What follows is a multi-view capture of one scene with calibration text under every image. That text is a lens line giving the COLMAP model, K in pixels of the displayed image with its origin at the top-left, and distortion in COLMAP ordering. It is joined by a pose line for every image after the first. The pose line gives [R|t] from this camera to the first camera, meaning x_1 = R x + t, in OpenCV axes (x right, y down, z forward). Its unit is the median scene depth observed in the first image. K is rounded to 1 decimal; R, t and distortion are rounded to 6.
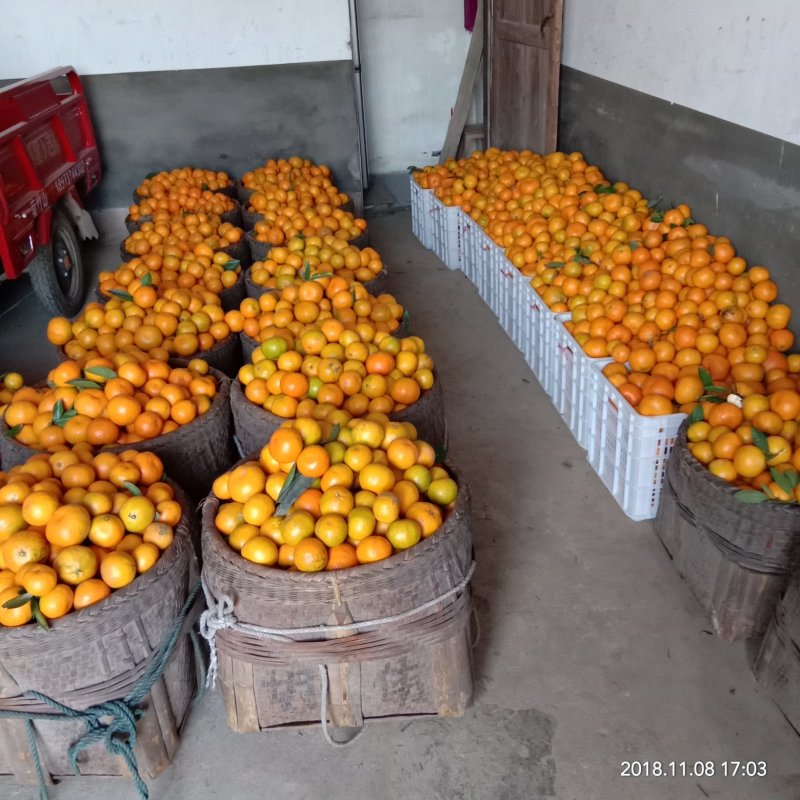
lens RADIAL K [[848.9, 0, 400.0], [0, 848.9, 400.0], [0, 0, 1]] dist [0.146784, -0.264244]
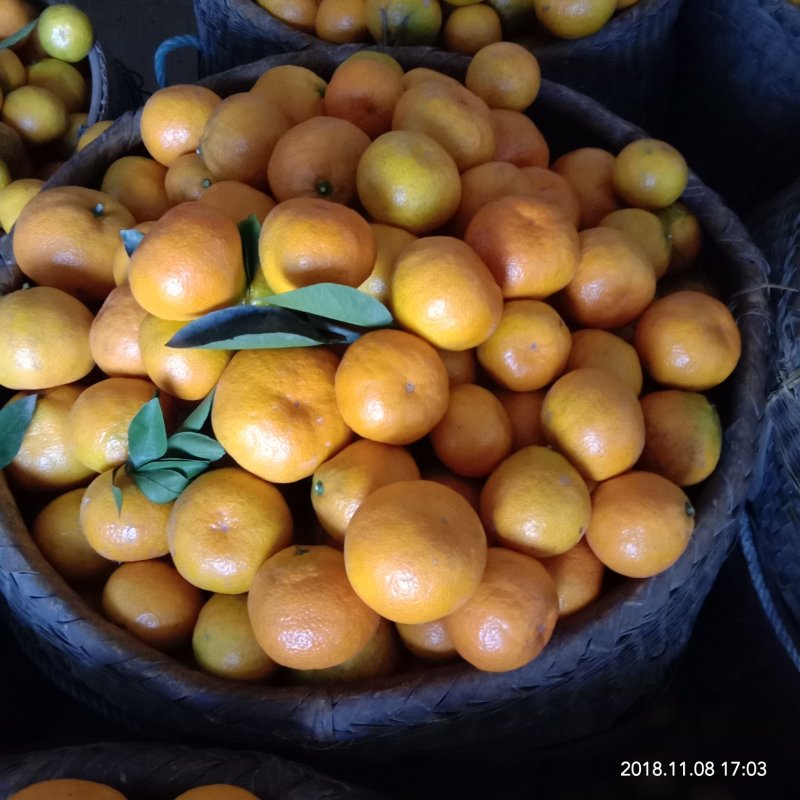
lens RADIAL K [[848.9, 0, 400.0], [0, 848.9, 400.0], [0, 0, 1]] dist [0.146784, -0.264244]
pose [[0.965631, 0.237823, -0.104864, -0.240885], [-0.137334, 0.809386, 0.570993, -0.113634], [0.220670, -0.536967, 0.814230, 0.650583]]
